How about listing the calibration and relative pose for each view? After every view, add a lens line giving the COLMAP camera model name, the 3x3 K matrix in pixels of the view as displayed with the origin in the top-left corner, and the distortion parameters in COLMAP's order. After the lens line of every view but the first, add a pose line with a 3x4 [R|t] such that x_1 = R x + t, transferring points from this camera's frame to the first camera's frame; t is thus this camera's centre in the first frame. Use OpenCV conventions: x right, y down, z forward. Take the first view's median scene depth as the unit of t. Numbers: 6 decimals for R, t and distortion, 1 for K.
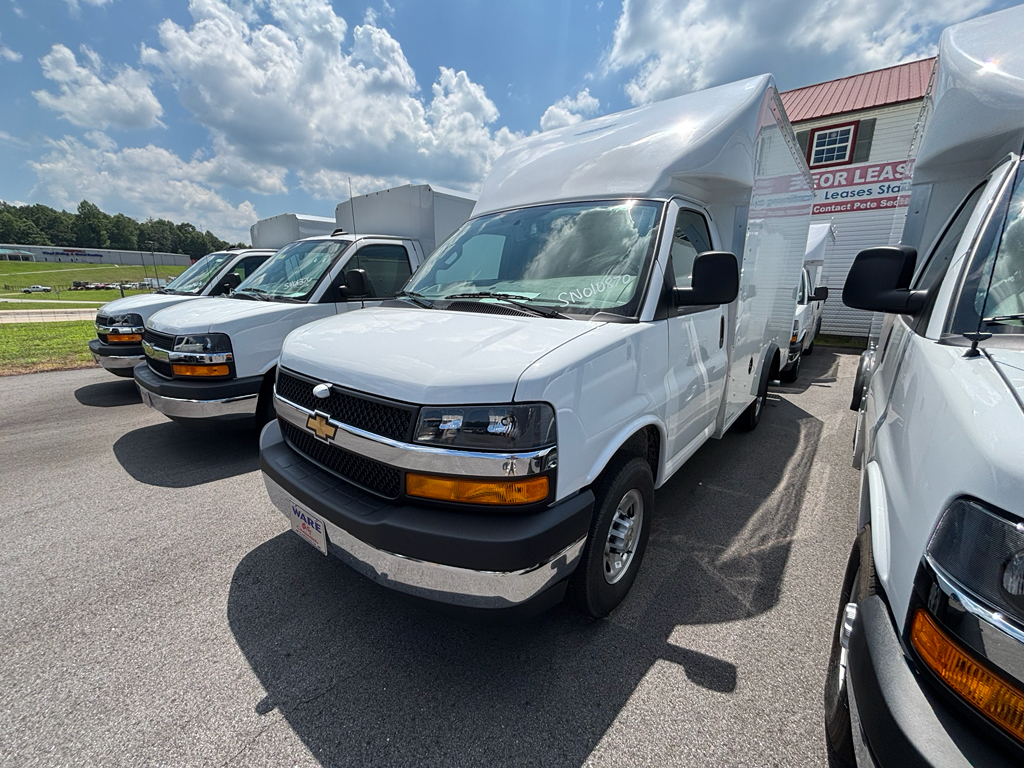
lens RADIAL K [[433.3, 0, 512.0], [0, 433.3, 384.0], [0, 0, 1]] dist [-0.001148, -0.000519]
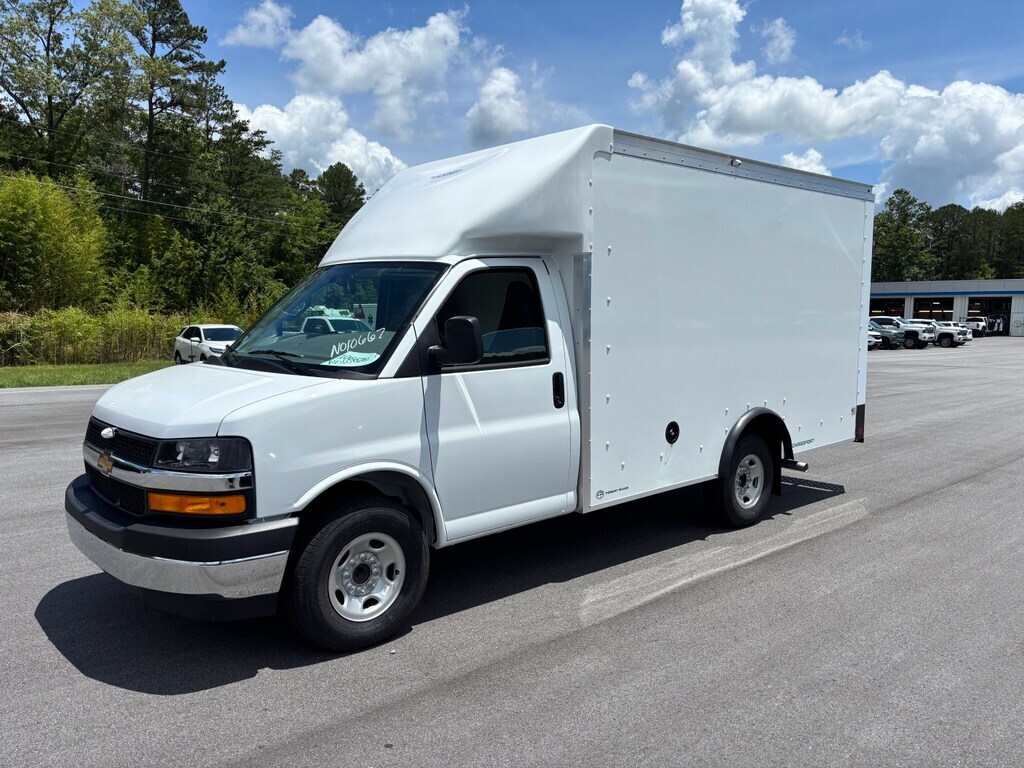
lens RADIAL K [[799.6, 0, 512.0], [0, 799.6, 384.0], [0, 0, 1]] dist [0.031965, -0.002204]
pose [[0.991266, 0.012152, -0.131318, 1.147090], [-0.028861, 0.991597, -0.126103, 0.155440], [0.128682, 0.128792, 0.983287, -1.273440]]
